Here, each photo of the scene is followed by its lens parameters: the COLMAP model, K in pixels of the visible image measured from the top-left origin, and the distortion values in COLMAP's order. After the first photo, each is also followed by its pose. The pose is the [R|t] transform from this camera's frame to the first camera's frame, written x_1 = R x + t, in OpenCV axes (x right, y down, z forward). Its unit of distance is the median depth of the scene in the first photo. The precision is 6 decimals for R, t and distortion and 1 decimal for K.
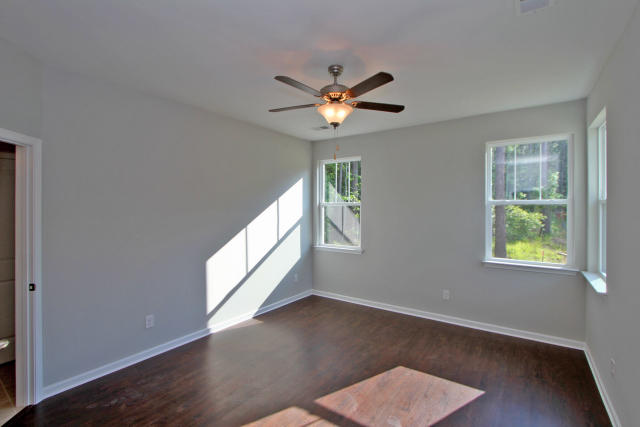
lens RADIAL K [[300.6, 0, 320.2], [0, 300.6, 205.1], [0, 0, 1]] dist [0.001658, 0.000245]
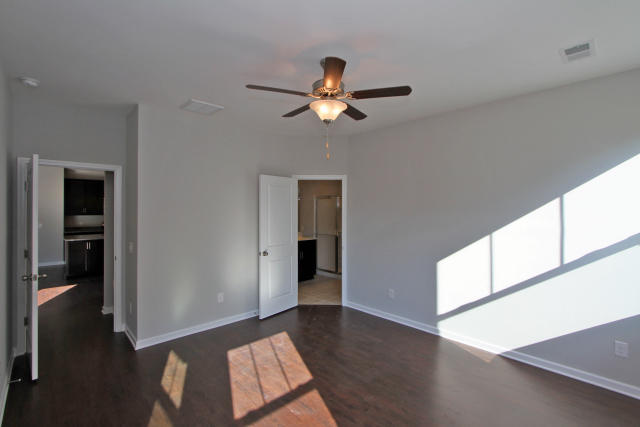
lens RADIAL K [[291.9, 0, 329.7], [0, 291.9, 211.9], [0, 0, 1]] dist [-0.023226, 0.000022]
pose [[-0.176341, 0.004407, -0.984319, 0.646029], [0.002205, 0.999989, 0.004083, 0.011497], [0.984327, -0.001451, -0.176349, 0.810933]]
